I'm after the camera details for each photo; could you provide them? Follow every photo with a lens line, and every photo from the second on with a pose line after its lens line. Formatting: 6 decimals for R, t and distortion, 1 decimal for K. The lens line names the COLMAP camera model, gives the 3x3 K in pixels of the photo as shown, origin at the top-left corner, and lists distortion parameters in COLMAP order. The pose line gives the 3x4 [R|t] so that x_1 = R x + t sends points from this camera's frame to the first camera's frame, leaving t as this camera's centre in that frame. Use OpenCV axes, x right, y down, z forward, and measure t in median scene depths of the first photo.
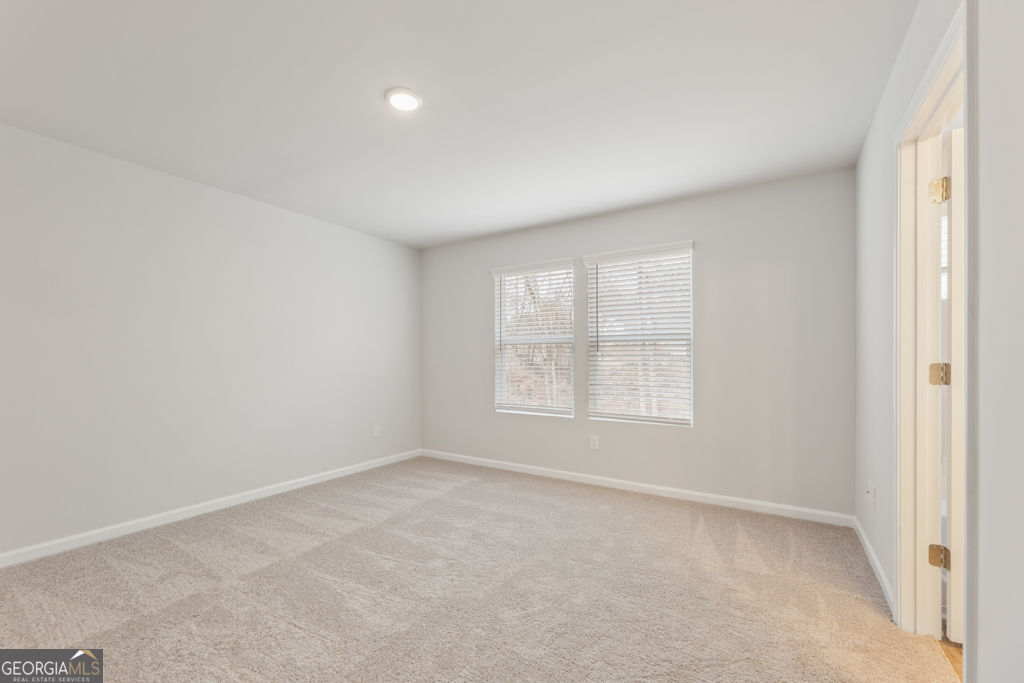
lens RADIAL K [[410.8, 0, 489.3], [0, 410.8, 358.2], [0, 0, 1]] dist [0.003095, -0.000761]
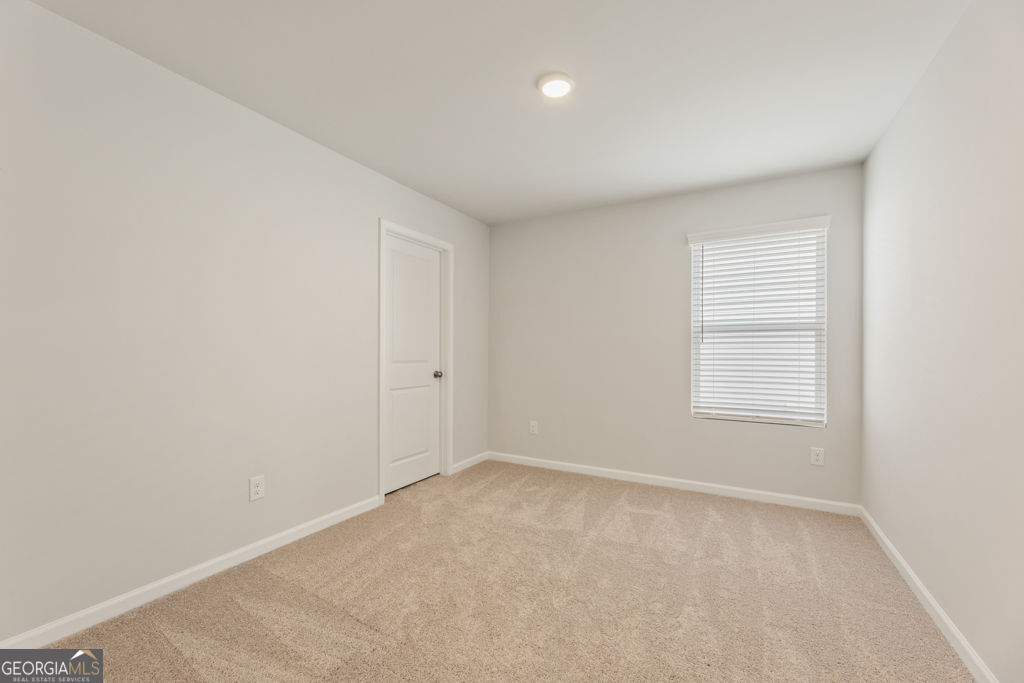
lens RADIAL K [[410.8, 0, 508.1], [0, 410.8, 349.2], [0, 0, 1]] dist [0.003095, -0.000761]
pose [[0.998067, 0.003886, 0.062028, -0.229755], [-0.003836, 0.999992, -0.000937, 0.001034], [-0.062031, 0.000697, 0.998074, 0.145435]]
